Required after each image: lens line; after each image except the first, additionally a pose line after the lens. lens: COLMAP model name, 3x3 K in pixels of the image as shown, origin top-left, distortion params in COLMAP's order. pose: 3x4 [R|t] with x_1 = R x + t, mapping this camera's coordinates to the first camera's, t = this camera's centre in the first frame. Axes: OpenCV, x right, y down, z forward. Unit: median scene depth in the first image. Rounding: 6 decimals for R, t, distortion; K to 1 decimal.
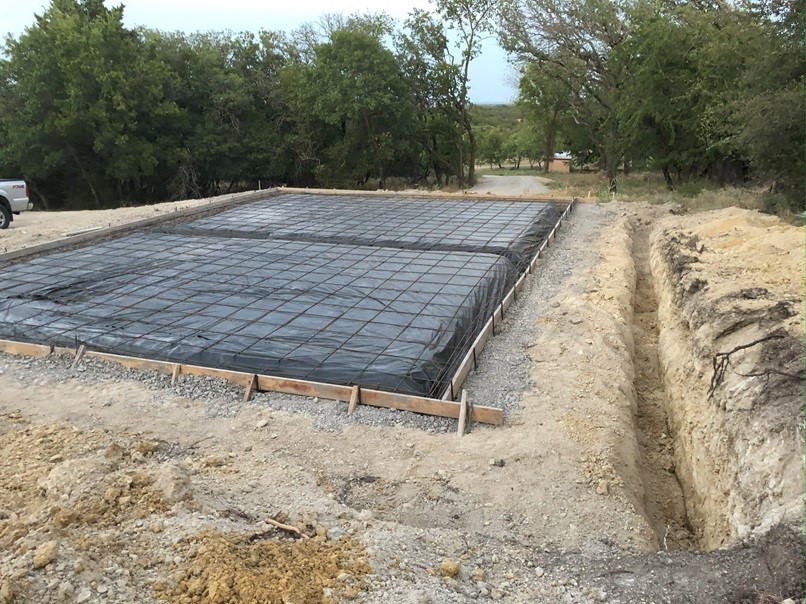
lens RADIAL K [[654.1, 0, 403.0], [0, 654.1, 302.0], [0, 0, 1]] dist [0.007792, 0.013543]
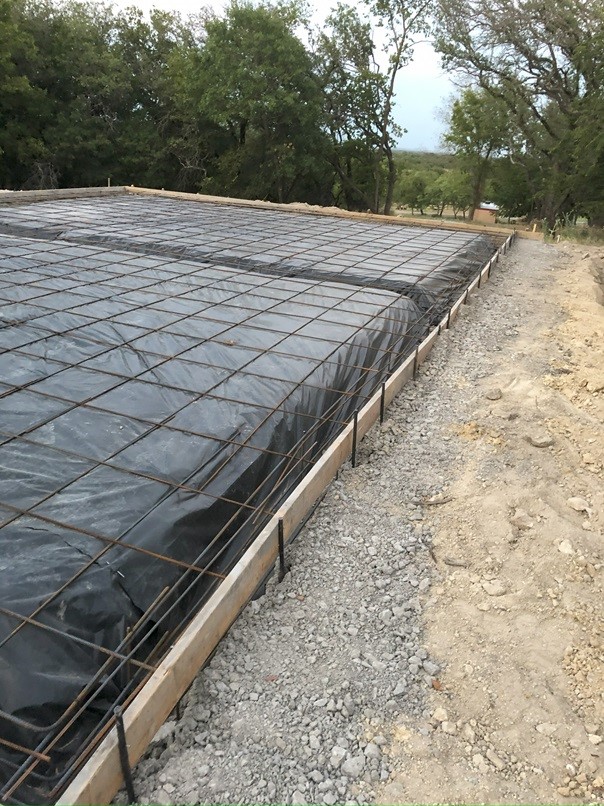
lens RADIAL K [[654.1, 0, 302.0], [0, 654.1, 403.0], [0, 0, 1]] dist [0.007792, 0.013543]
pose [[0.996060, 0.088517, -0.005475, 0.025231], [-0.087707, 0.992328, 0.087134, -0.005725], [0.013146, -0.086311, 0.996182, 0.139369]]
